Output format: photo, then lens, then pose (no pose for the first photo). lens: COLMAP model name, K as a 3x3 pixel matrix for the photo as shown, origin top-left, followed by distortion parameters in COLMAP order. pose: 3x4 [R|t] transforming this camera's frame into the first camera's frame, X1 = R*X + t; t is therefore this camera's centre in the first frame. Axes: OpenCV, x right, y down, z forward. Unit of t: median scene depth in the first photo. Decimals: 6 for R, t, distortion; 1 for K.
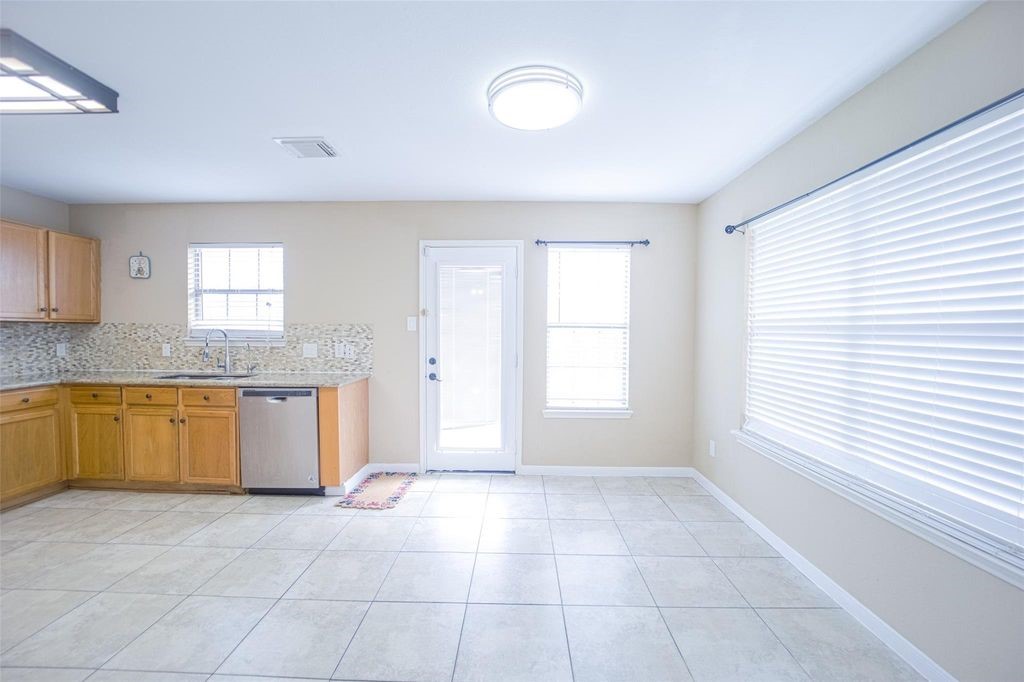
lens RADIAL K [[419.5, 0, 515.6], [0, 419.5, 341.9], [0, 0, 1]] dist [-0.015595, -0.000815]
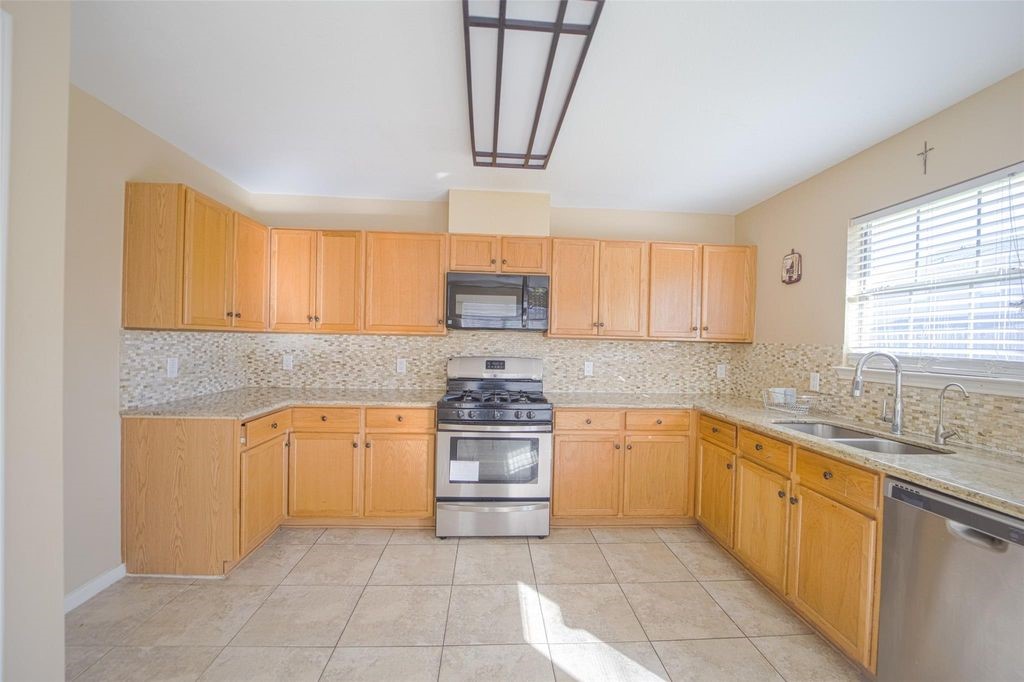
lens RADIAL K [[419.5, 0, 511.6], [0, 419.5, 345.6], [0, 0, 1]] dist [-0.015595, -0.000815]
pose [[0.075950, 0.005615, -0.997096, -0.189459], [-0.050903, 0.998702, 0.001747, -0.016958], [0.995811, 0.050623, 0.076137, 0.449096]]
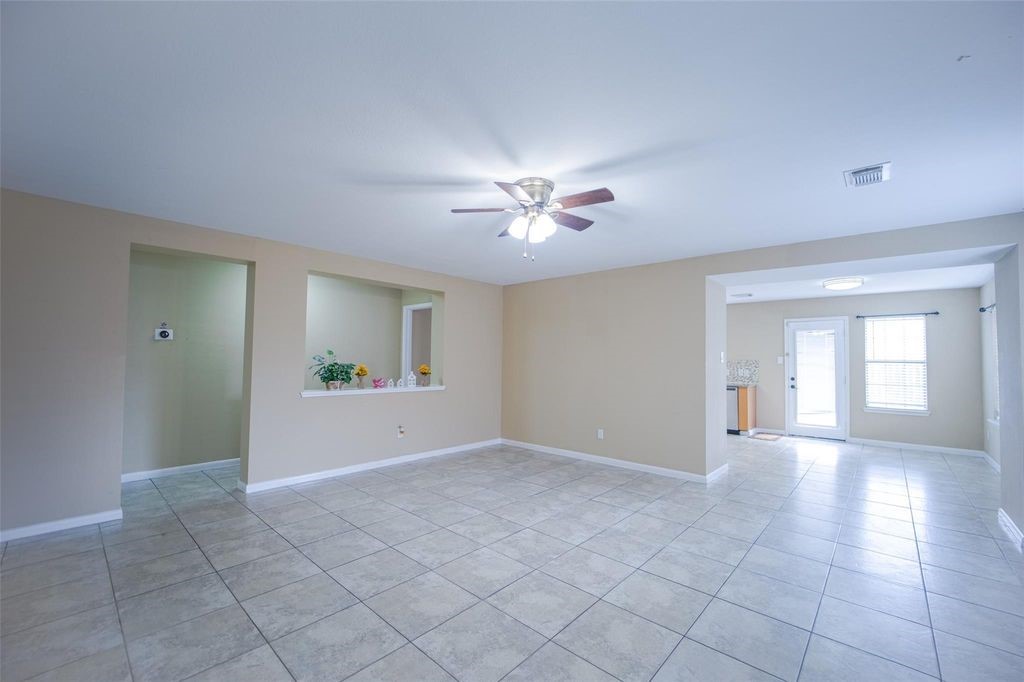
lens RADIAL K [[419.5, 0, 517.4], [0, 419.5, 343.4], [0, 0, 1]] dist [-0.015595, -0.000815]
pose [[0.761369, -0.020955, -0.647980, 0.093400], [-0.019893, 0.998252, -0.055657, 0.013778], [0.648014, 0.055266, 0.759621, -1.375432]]
